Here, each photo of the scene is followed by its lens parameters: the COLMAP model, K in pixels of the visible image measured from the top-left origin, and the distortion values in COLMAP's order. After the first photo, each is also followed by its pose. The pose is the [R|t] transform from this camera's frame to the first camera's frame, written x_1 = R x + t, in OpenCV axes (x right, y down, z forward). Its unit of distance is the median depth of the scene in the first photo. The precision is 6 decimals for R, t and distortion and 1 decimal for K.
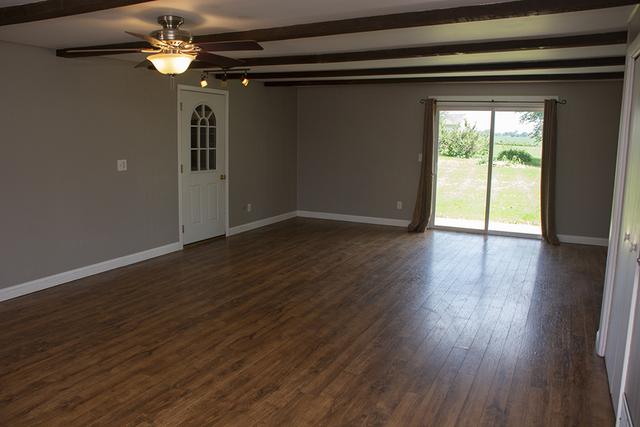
lens RADIAL K [[501.1, 0, 320.0], [0, 501.1, 213.5], [0, 0, 1]] dist [-0.154217, 0.105313]
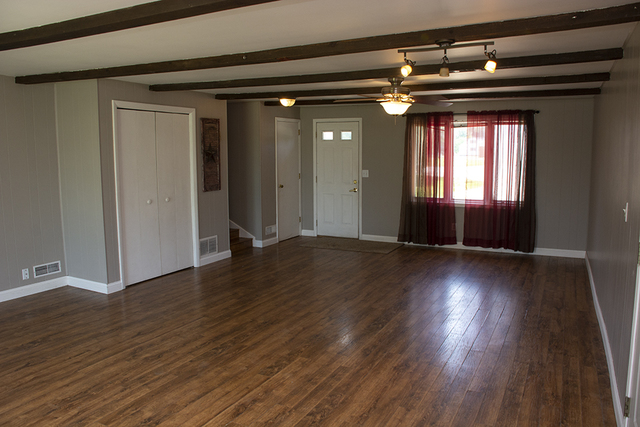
lens RADIAL K [[501.1, 0, 320.0], [0, 501.1, 213.5], [0, 0, 1]] dist [-0.154217, 0.105313]
pose [[-0.999940, -0.010097, 0.004229, -0.057182], [-0.008537, 0.961095, 0.276086, -0.307715], [-0.006853, 0.276033, -0.961124, 1.909598]]
